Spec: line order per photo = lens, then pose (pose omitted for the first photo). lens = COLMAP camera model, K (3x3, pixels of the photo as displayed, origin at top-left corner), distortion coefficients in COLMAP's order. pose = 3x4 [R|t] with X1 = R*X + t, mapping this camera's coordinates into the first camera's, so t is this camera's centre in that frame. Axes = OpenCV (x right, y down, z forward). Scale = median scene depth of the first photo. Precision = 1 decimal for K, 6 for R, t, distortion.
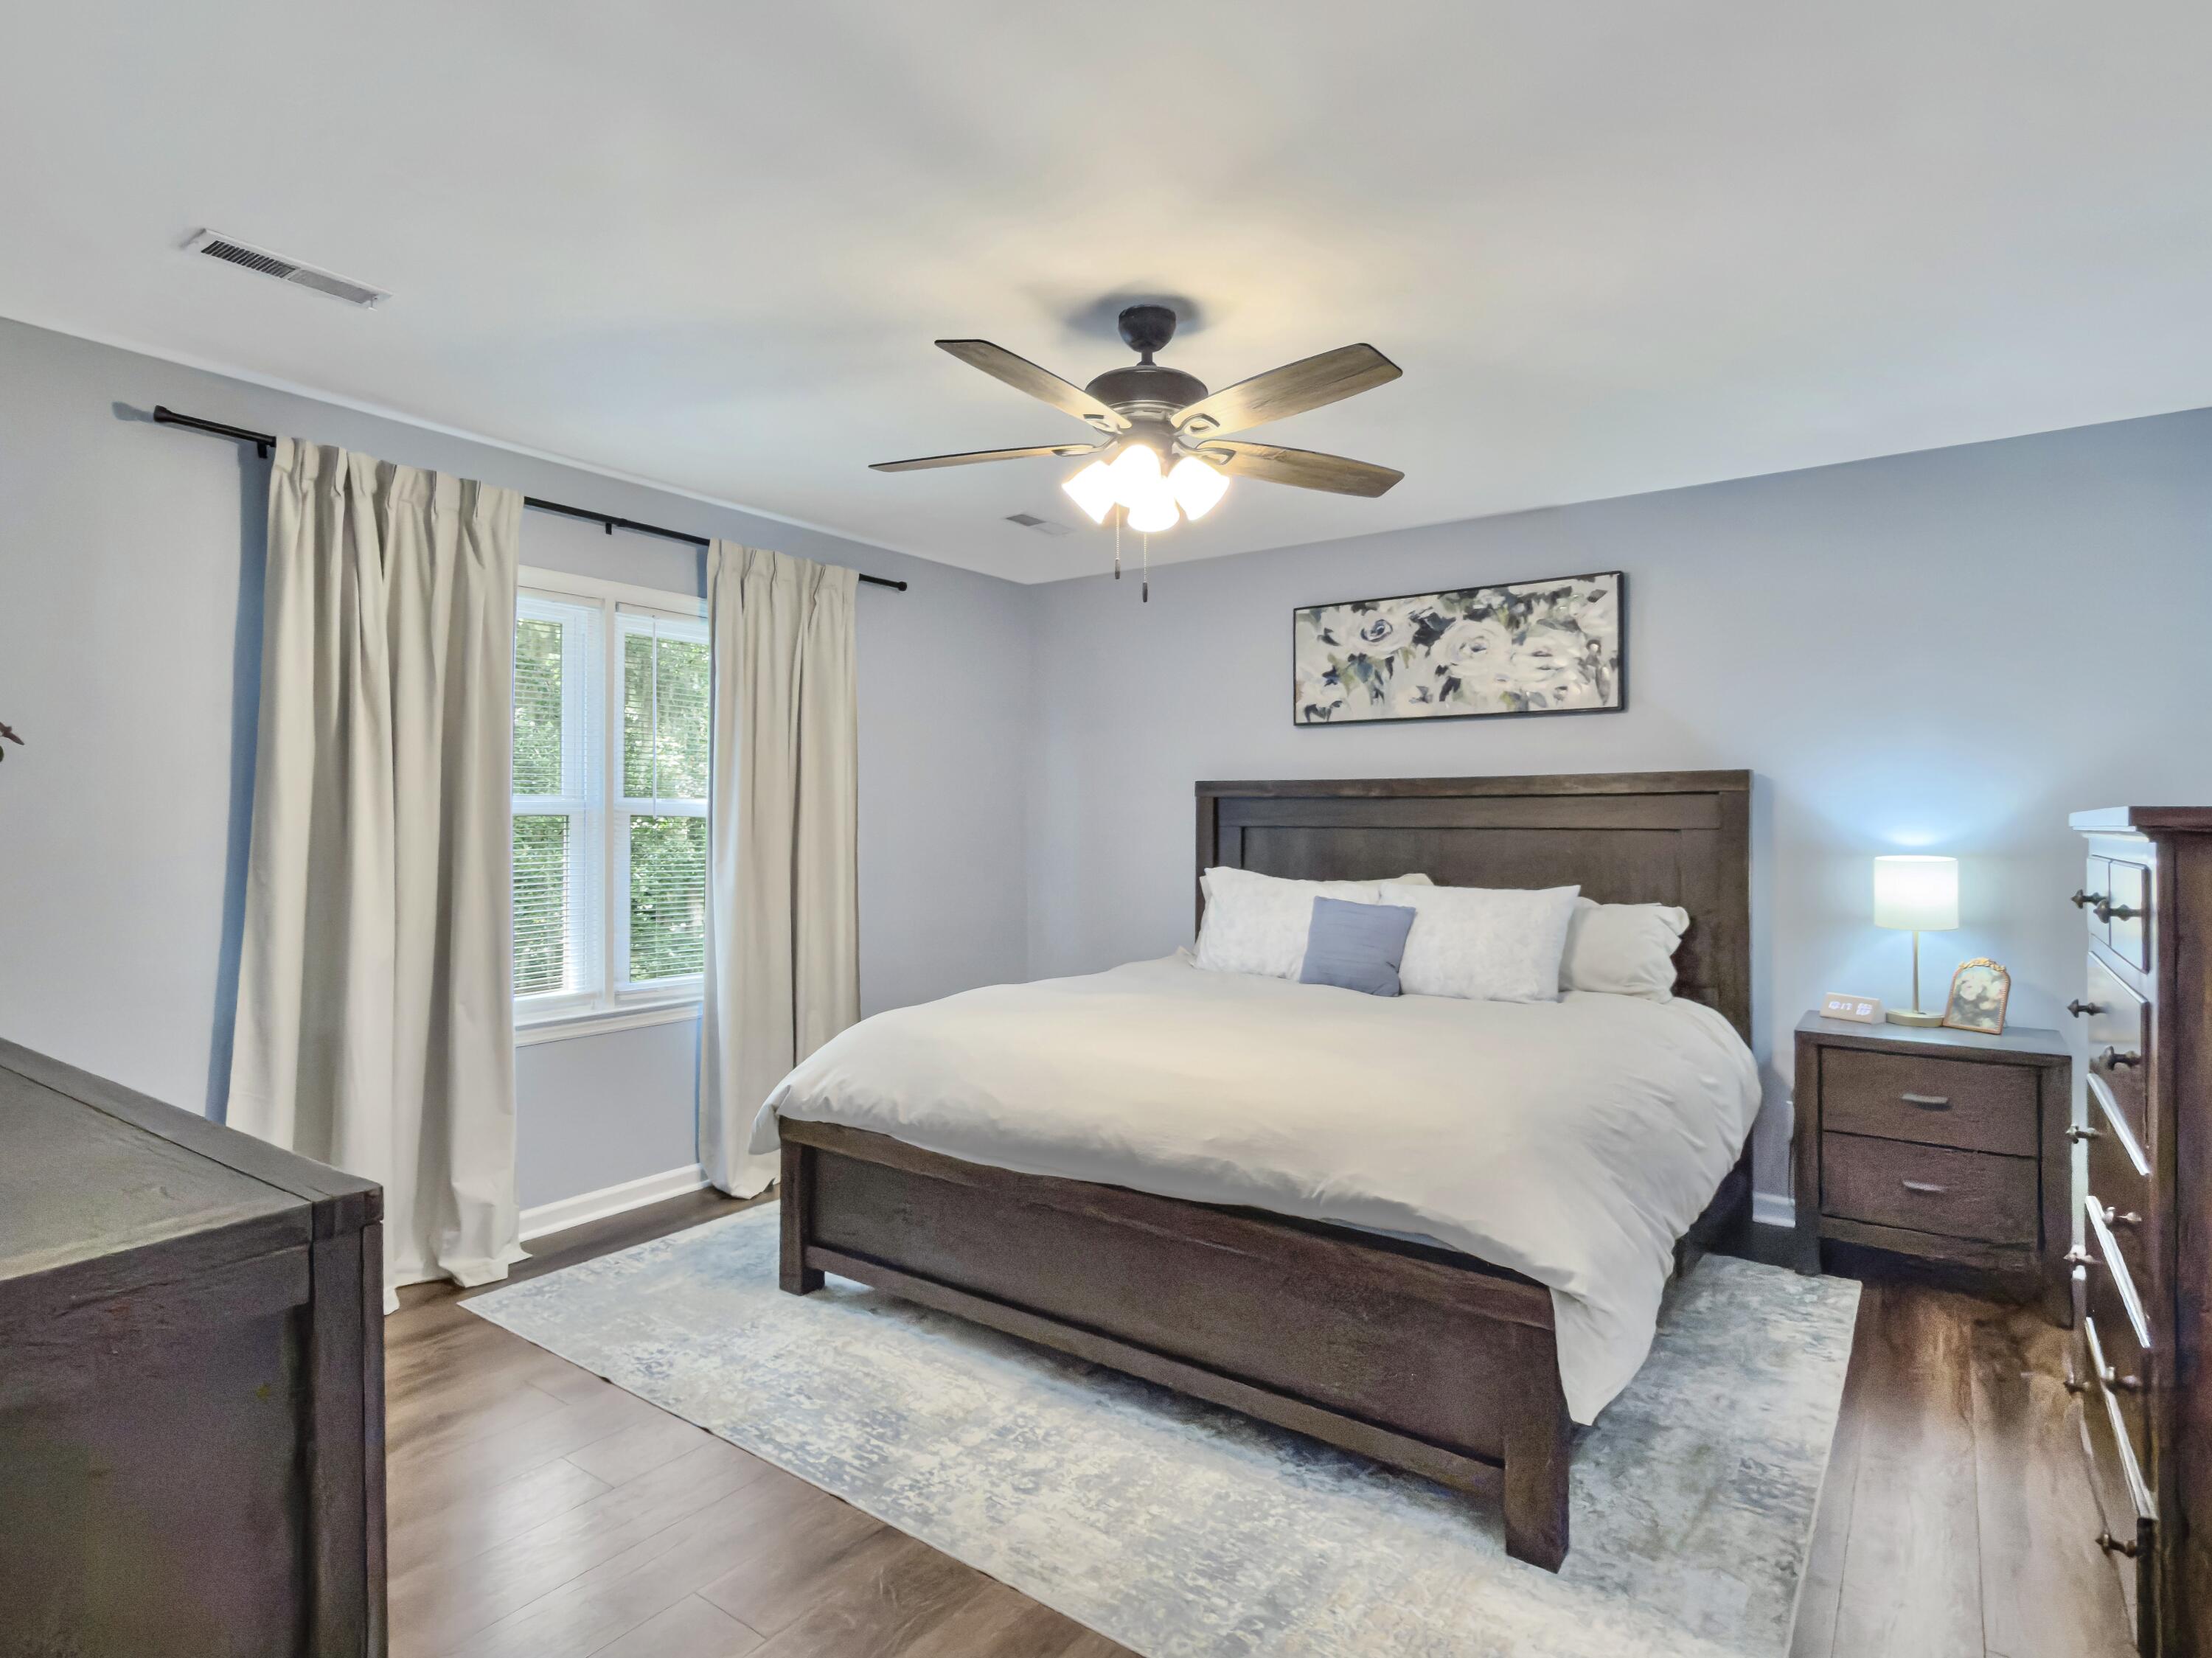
lens RADIAL K [[1163.4, 0, 1105.5], [0, 1163.4, 821.2], [0, 0, 1]] dist [0.001253, 0.000211]
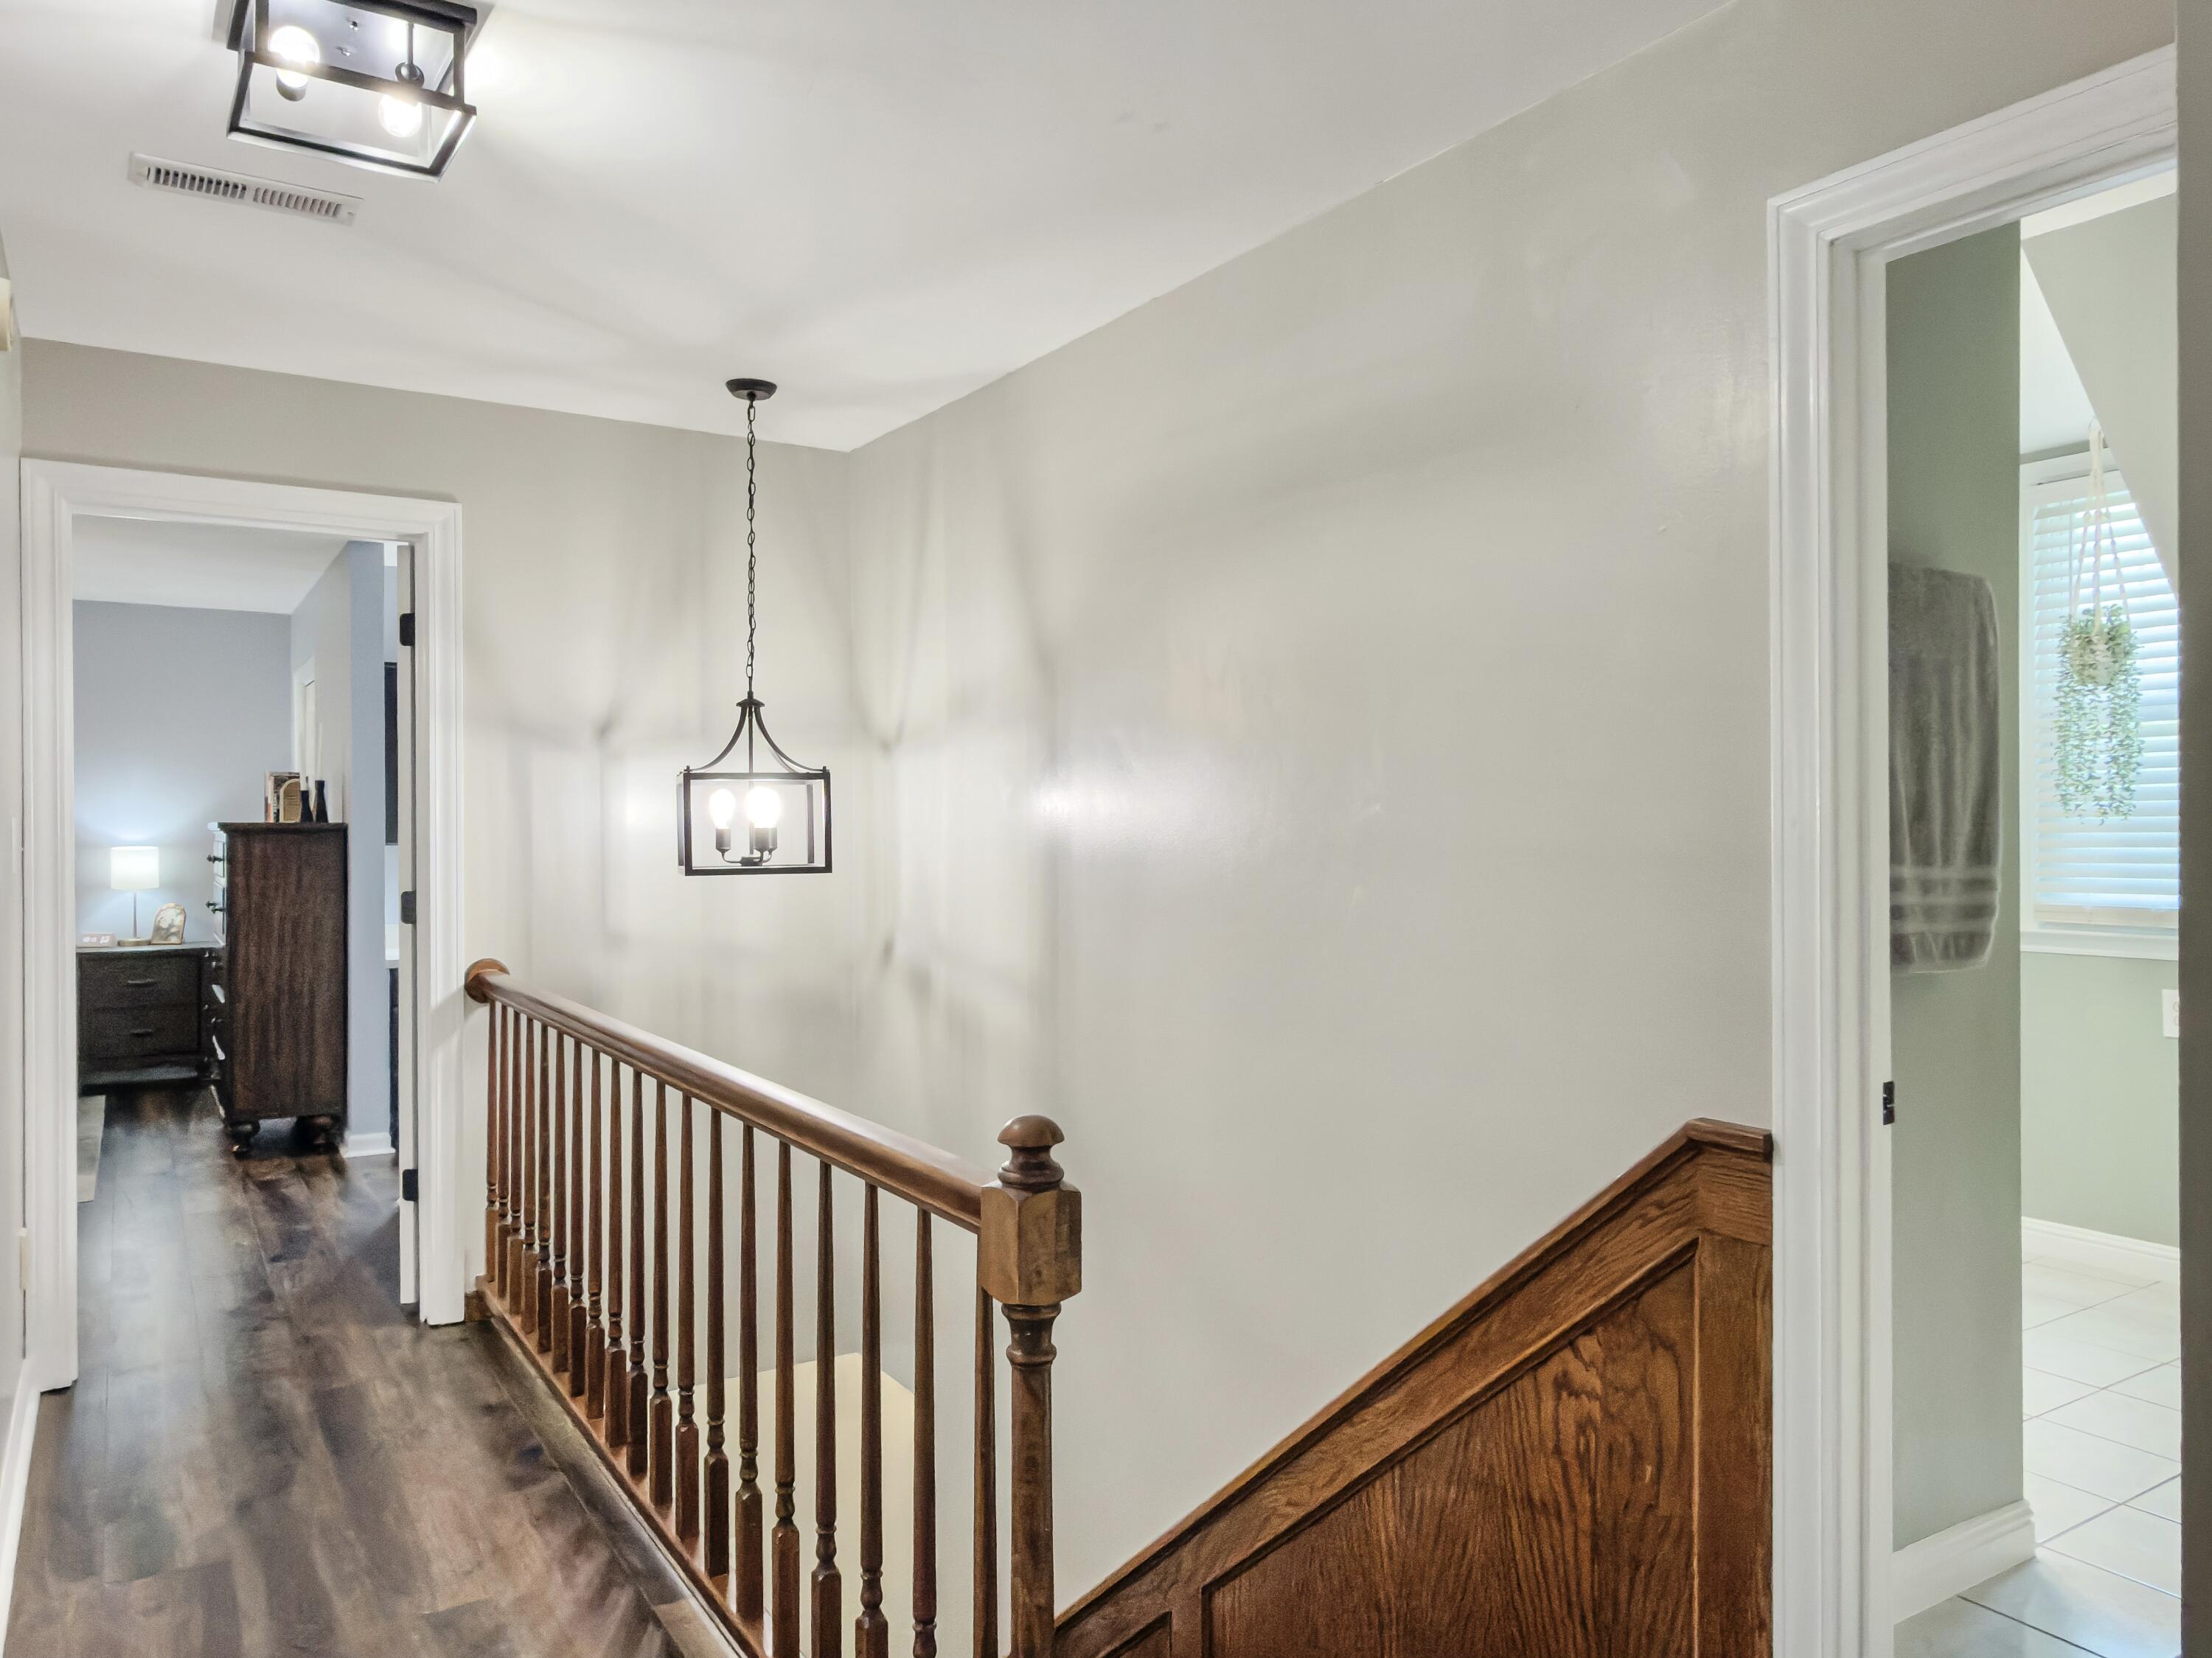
lens RADIAL K [[1508.8, 0, 1103.8], [0, 1508.8, 825.0], [0, 0, 1]] dist [-0.005707, -0.001865]
pose [[0.362922, 0.001739, 0.931818, -0.865250], [-0.001432, 0.999998, -0.001308, -0.001381], [-0.931819, -0.000860, 0.362923, -1.151260]]
